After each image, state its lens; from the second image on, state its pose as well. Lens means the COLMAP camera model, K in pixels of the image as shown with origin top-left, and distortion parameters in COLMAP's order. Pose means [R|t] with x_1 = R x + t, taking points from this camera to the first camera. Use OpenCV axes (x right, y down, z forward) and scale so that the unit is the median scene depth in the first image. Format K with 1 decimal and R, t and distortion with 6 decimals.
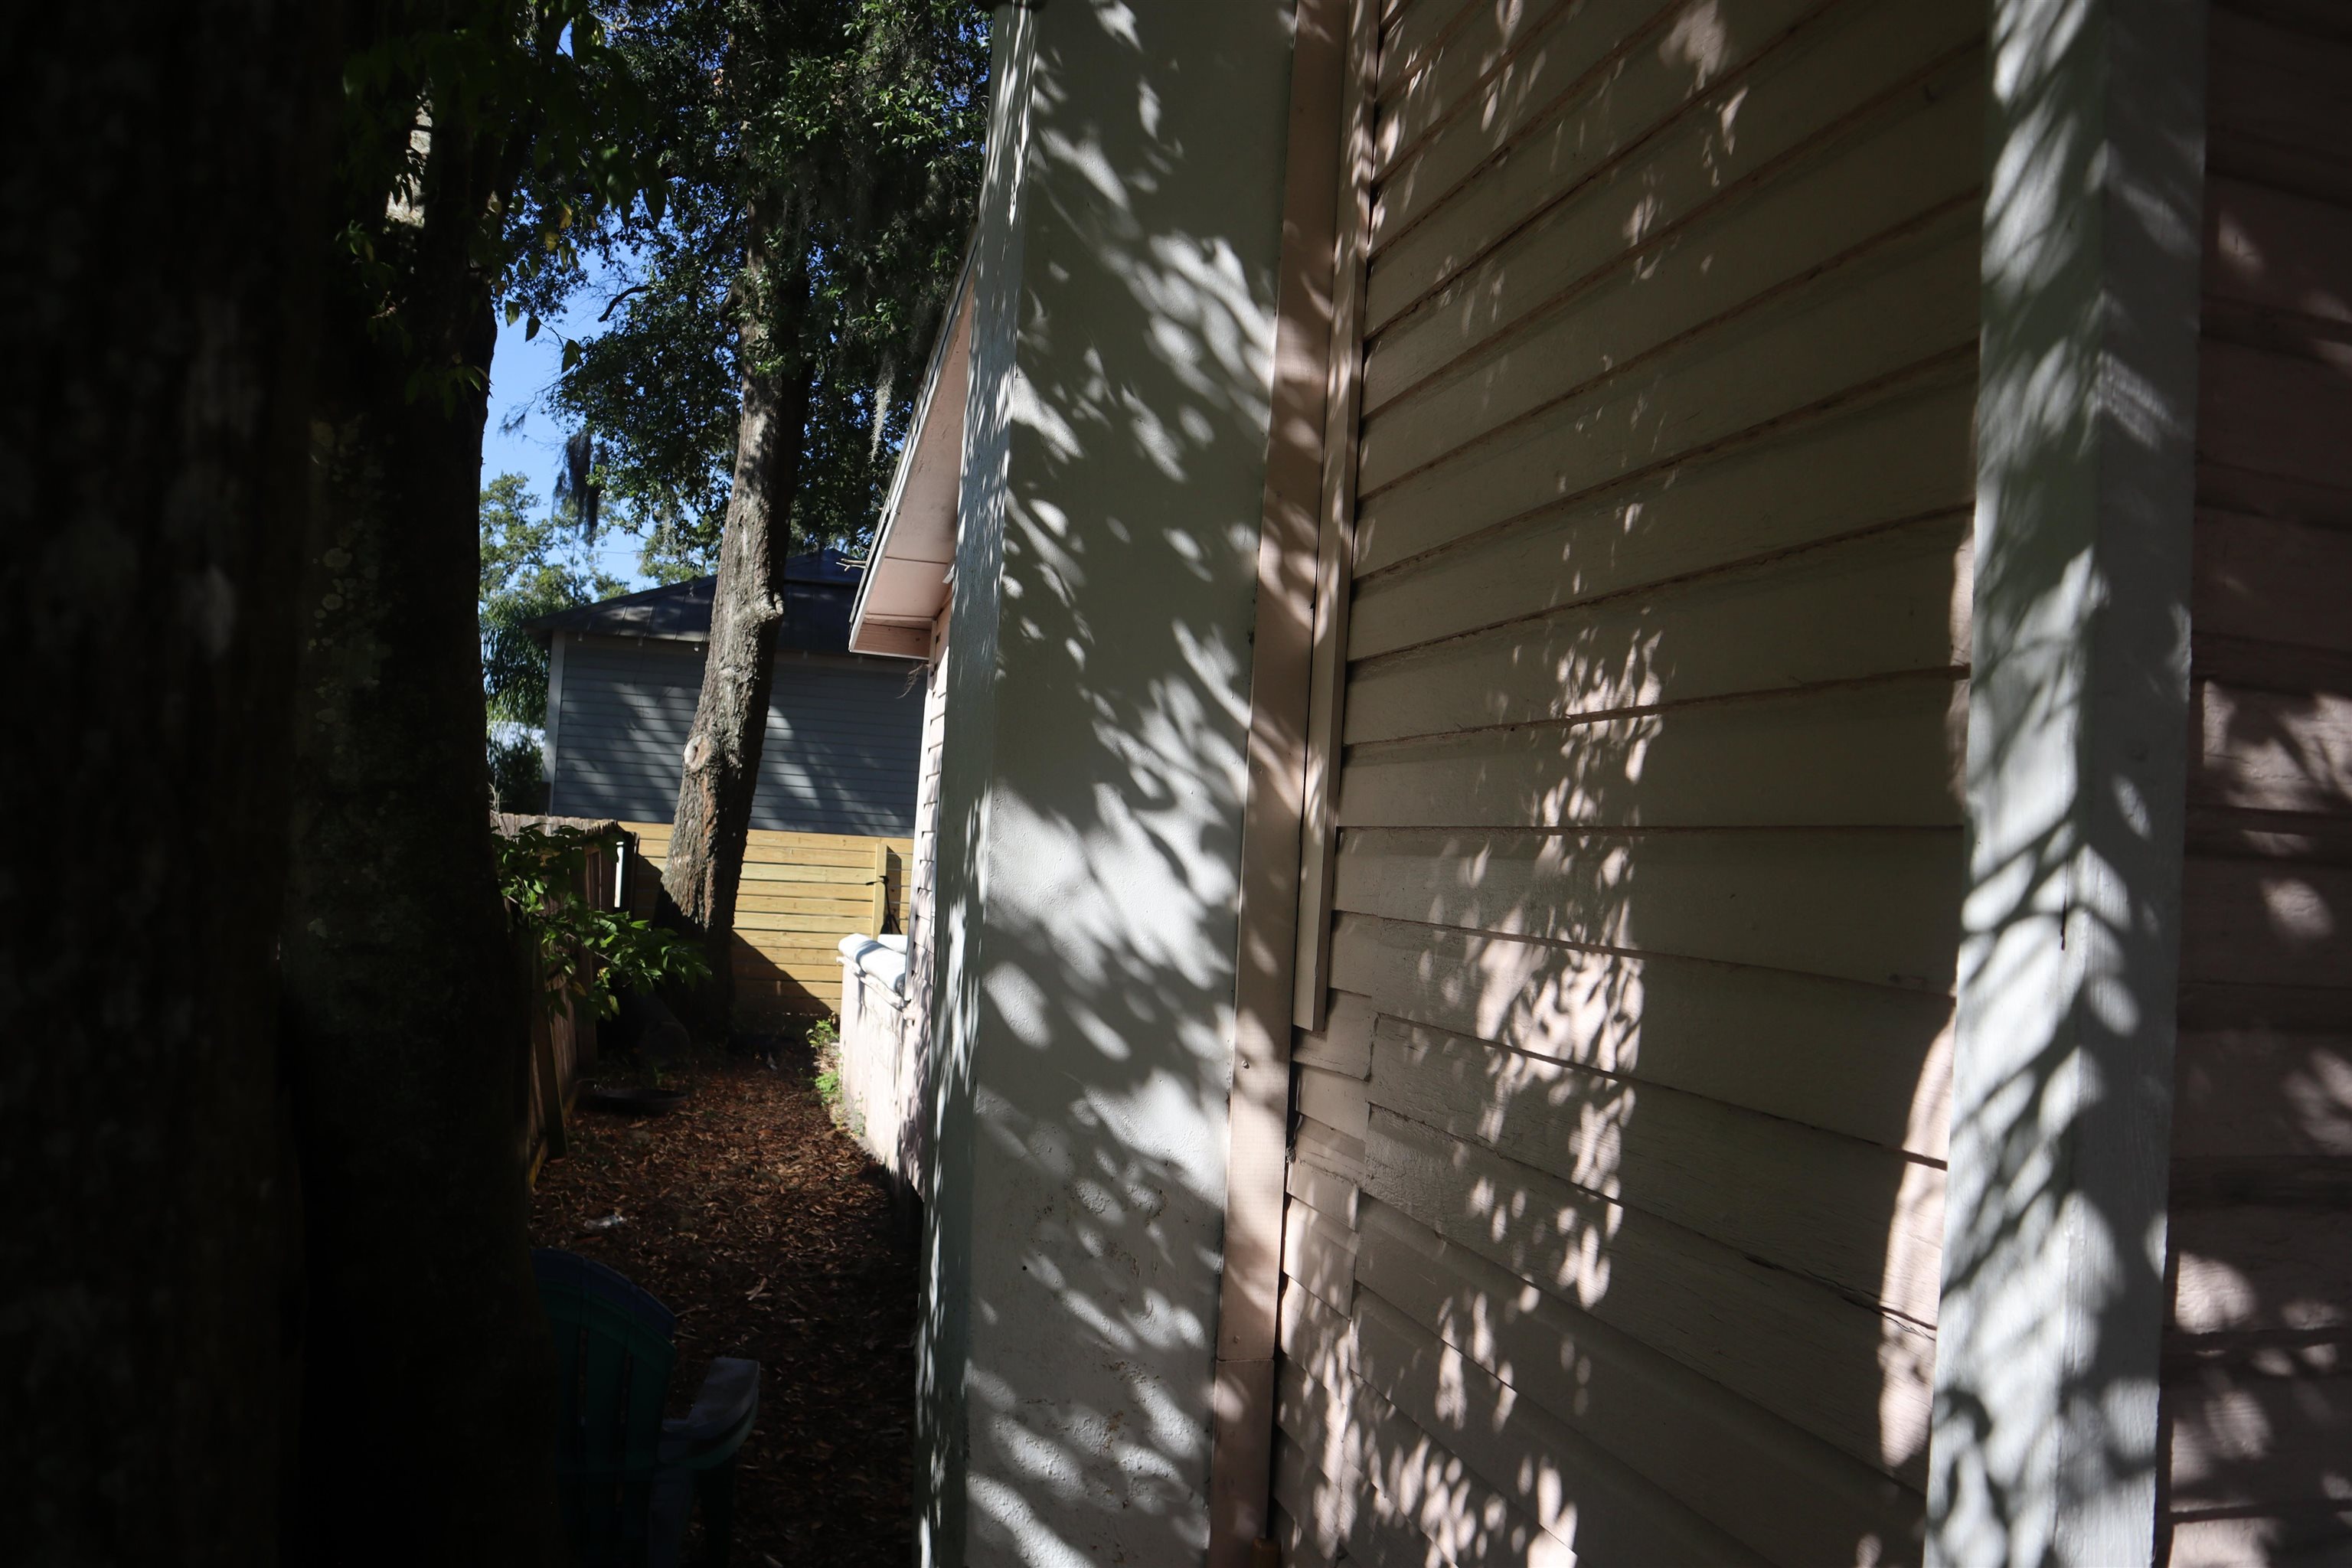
lens RADIAL K [[1643.2, 0, 1178.1], [0, 1643.2, 819.8], [0, 0, 1]] dist [-0.124066, 0.082056]
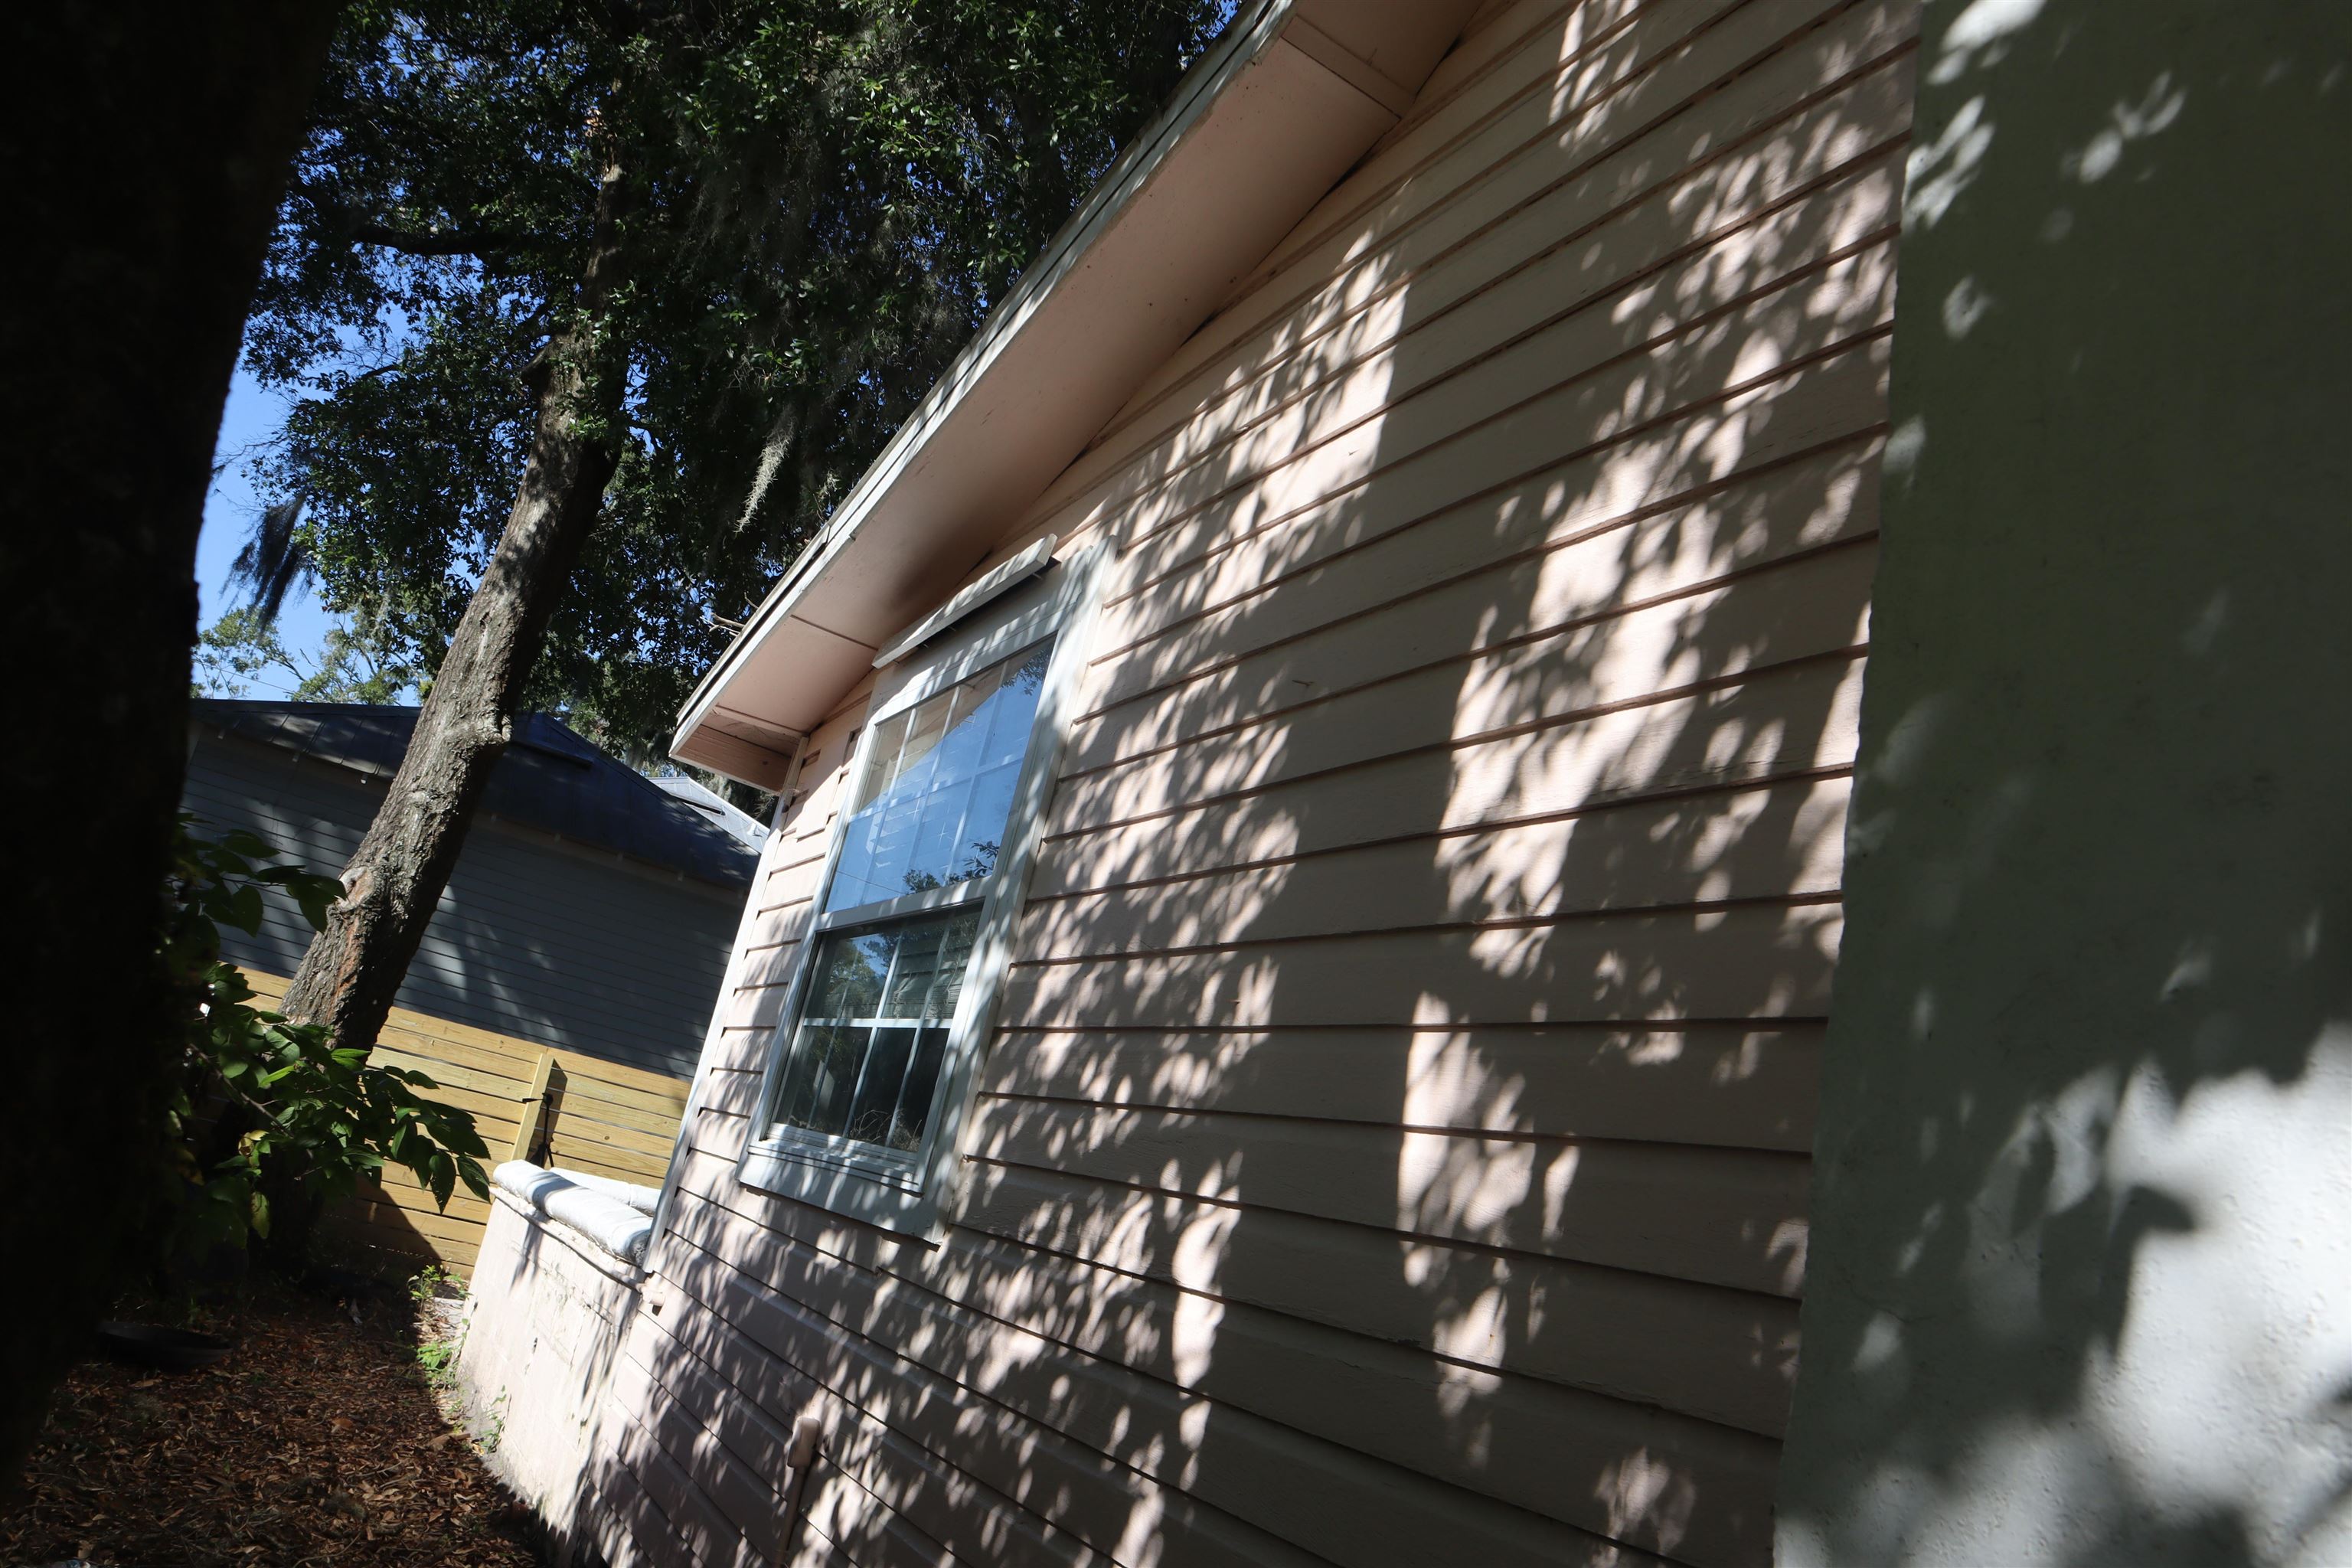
lens RADIAL K [[1643.2, 0, 1178.1], [0, 1643.2, 819.8], [0, 0, 1]] dist [-0.124066, 0.082056]
pose [[0.957995, 0.209845, 0.195477, -0.084123], [-0.168257, 0.963236, -0.209444, 0.022675], [-0.232241, 0.167756, 0.958083, 0.196470]]
